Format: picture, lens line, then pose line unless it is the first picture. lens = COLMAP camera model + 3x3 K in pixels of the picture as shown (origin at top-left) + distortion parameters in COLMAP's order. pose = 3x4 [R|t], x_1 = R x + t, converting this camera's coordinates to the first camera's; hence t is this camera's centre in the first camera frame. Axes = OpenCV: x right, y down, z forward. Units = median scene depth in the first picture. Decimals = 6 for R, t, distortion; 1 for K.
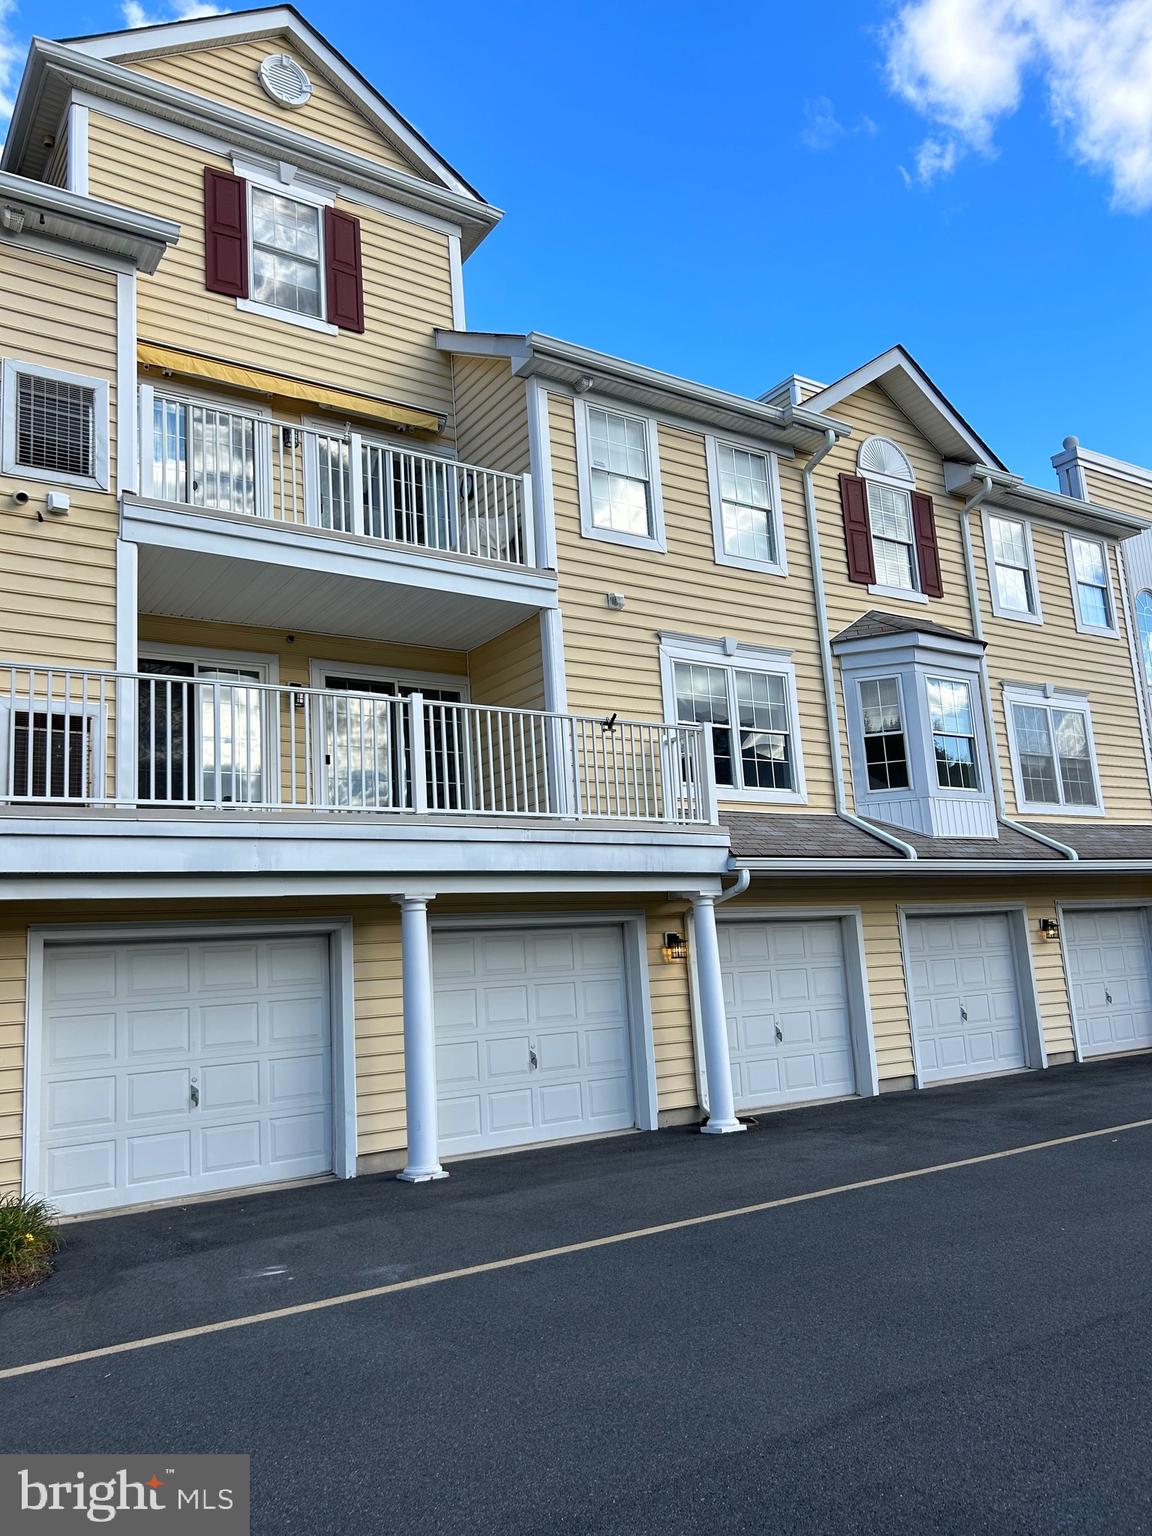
lens RADIAL K [[1162.2, 0, 576.9], [0, 1162.2, 778.2], [0, 0, 1]] dist [0.042612, -0.044841]
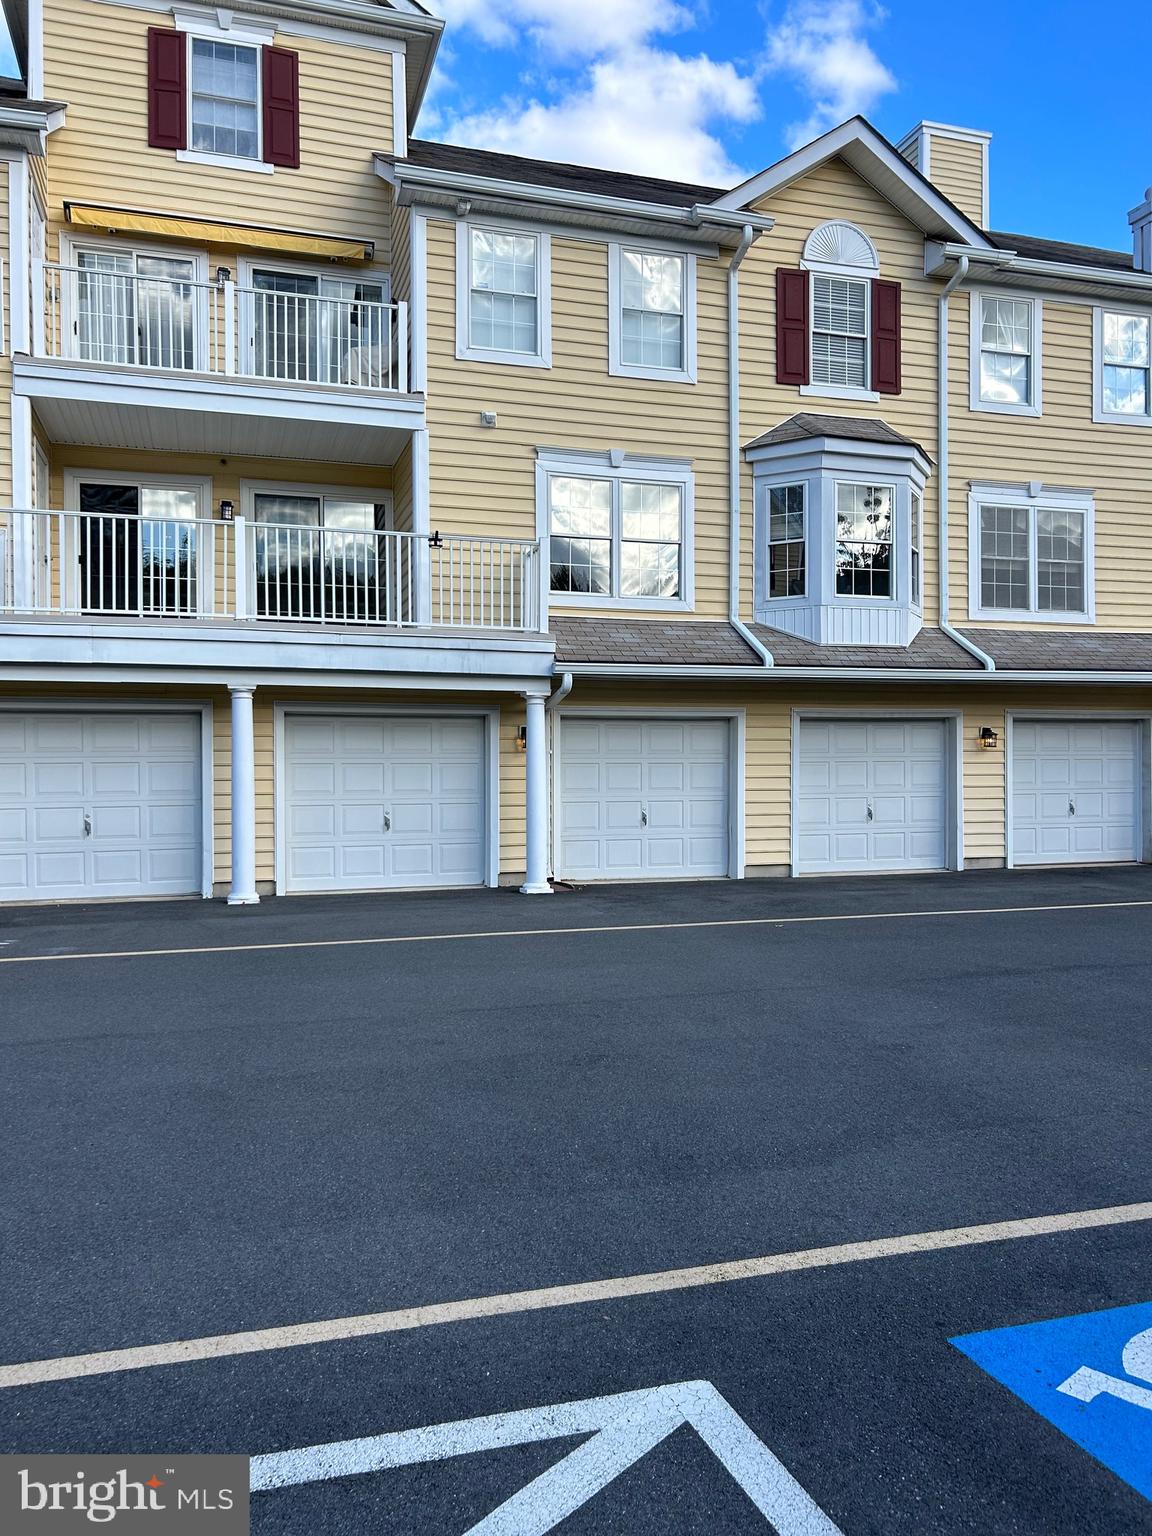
lens RADIAL K [[1162.2, 0, 573.8], [0, 1162.2, 773.8], [0, 0, 1]] dist [0.042612, -0.044841]
pose [[0.954219, 0.061021, -0.292819, 0.415554], [-0.004761, 0.981944, 0.189114, -0.031758], [0.299072, -0.179062, 0.937279, -0.053802]]
